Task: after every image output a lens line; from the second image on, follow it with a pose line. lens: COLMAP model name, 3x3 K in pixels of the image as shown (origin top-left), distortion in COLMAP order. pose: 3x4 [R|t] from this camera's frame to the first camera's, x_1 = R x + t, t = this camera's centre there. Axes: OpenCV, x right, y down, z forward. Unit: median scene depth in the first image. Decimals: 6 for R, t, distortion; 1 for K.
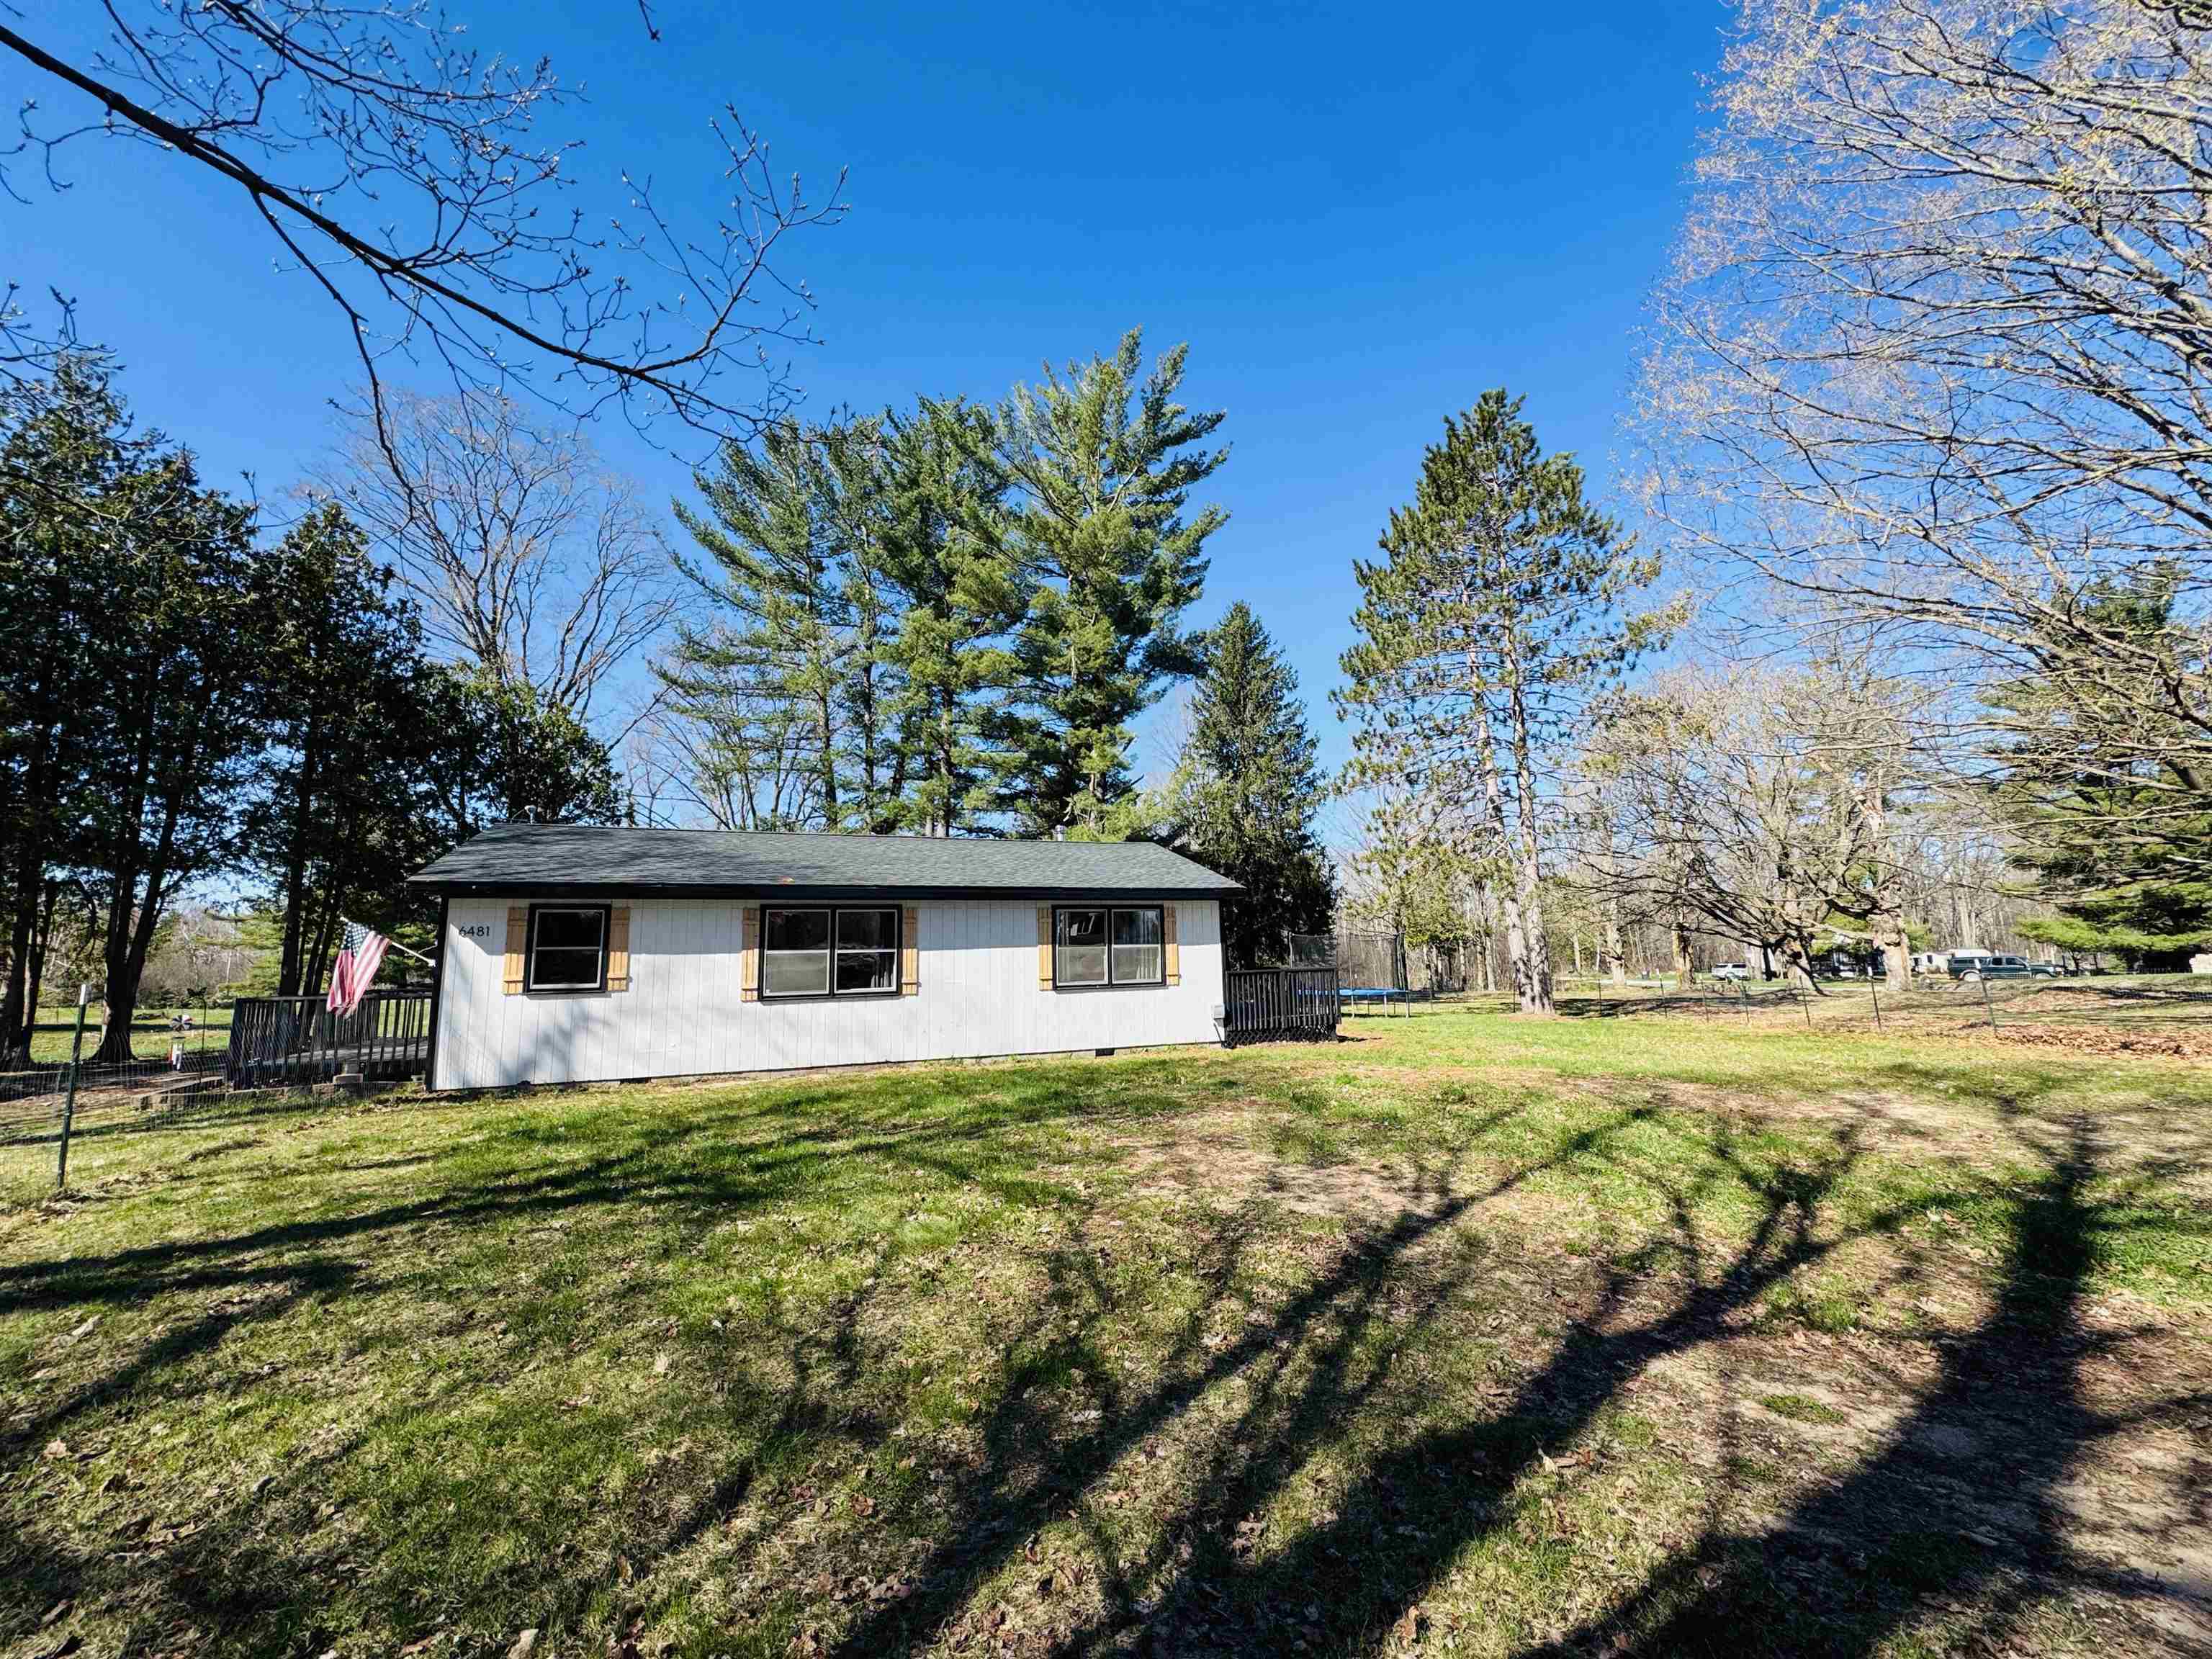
lens RADIAL K [[876.3, 0, 1106.0], [0, 876.3, 838.6], [0, 0, 1]] dist [-0.001424, 0.000208]
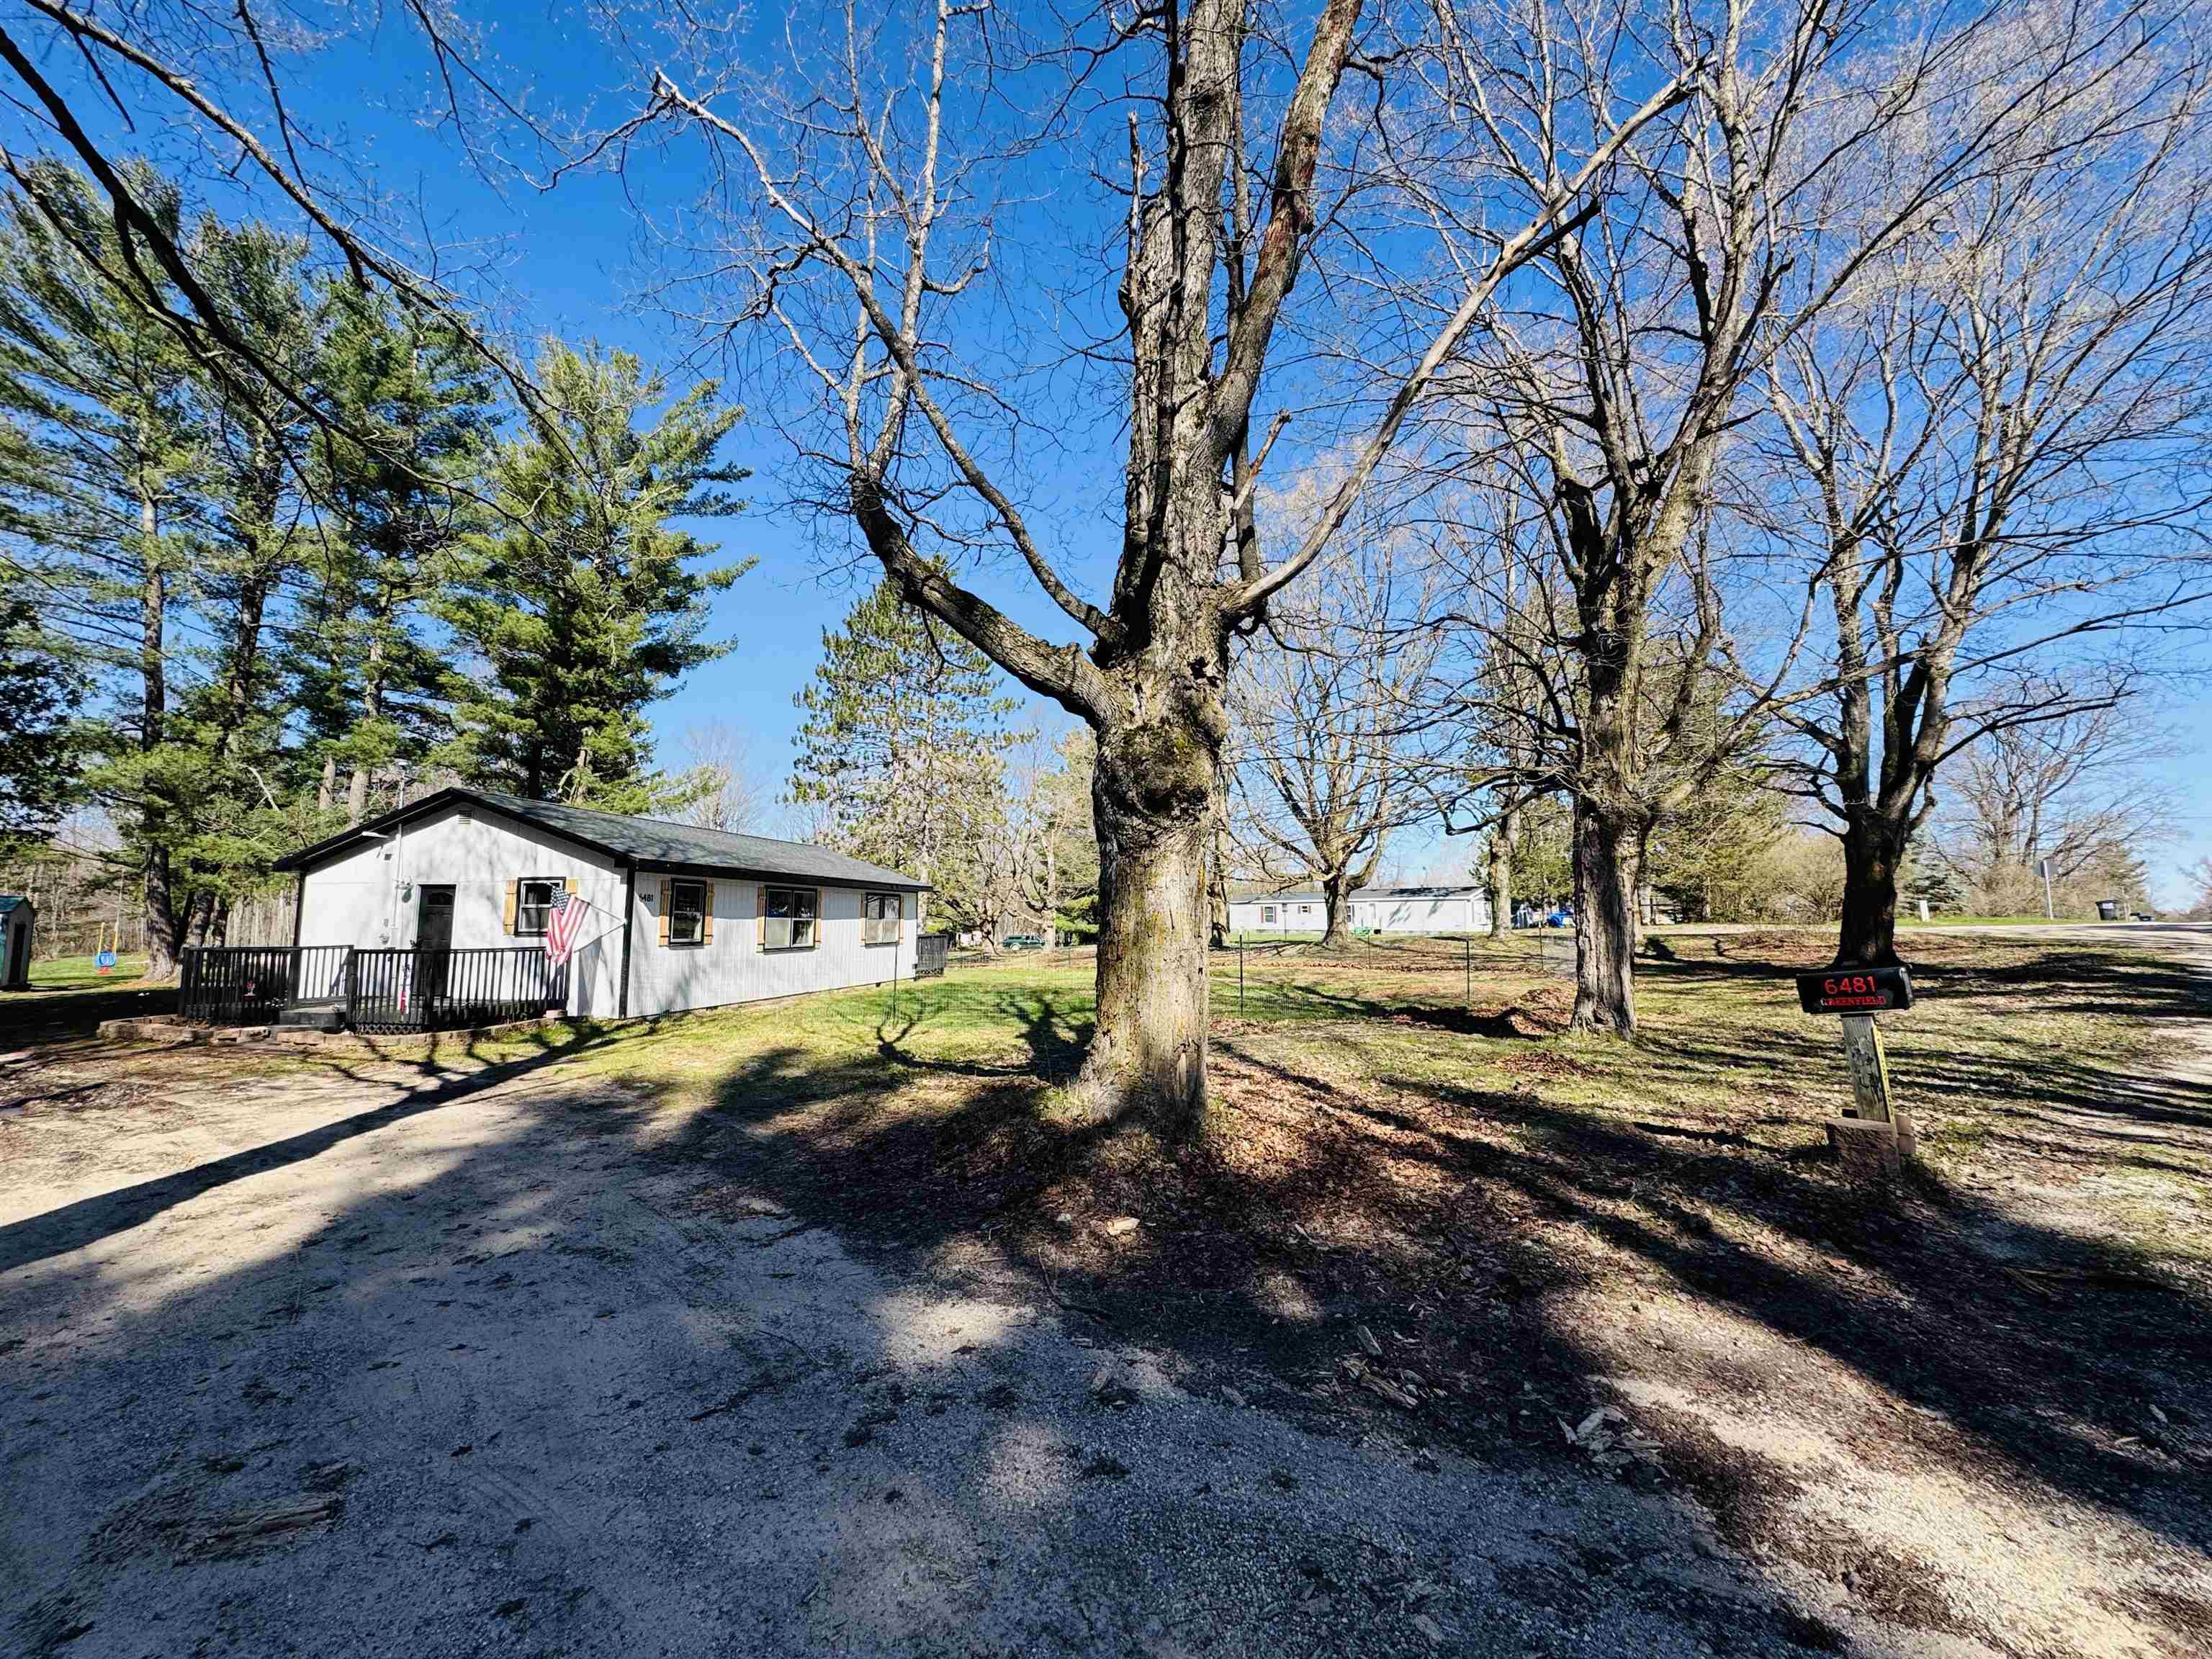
lens RADIAL K [[876.3, 0, 1106.9], [0, 876.3, 840.4], [0, 0, 1]] dist [-0.001424, 0.000208]
pose [[0.542753, 0.102152, 0.833657, -0.895175], [-0.127552, 0.991088, -0.038400, -0.008513], [-0.830150, -0.085493, 0.550946, -0.160570]]
